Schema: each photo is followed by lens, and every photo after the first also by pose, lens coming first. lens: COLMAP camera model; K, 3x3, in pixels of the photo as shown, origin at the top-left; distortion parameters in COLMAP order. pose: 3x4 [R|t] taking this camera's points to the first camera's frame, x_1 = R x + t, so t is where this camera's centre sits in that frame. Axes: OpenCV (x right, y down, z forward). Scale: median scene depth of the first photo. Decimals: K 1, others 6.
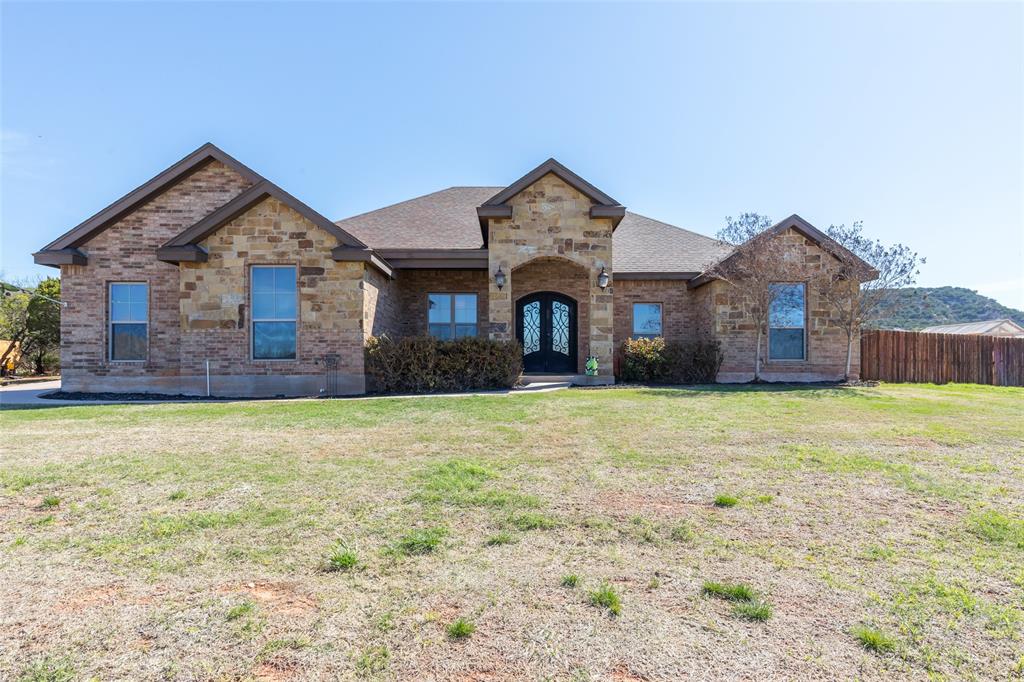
lens RADIAL K [[574.6, 0, 527.3], [0, 574.6, 344.7], [0, 0, 1]] dist [0.000415, 0.000012]
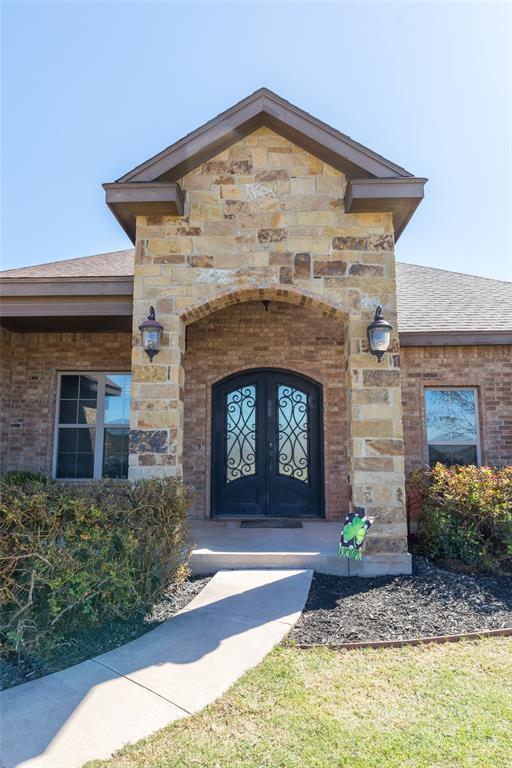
lens RADIAL K [[492.2, 0, 247.6], [0, 492.2, 374.5], [0, 0, 1]] dist [-0.019816, 0.000387]
pose [[0.998040, -0.006173, -0.062269, 0.051801], [-0.000354, 0.994549, -0.104270, -0.041709], [0.062573, 0.104088, 0.992598, 0.604421]]
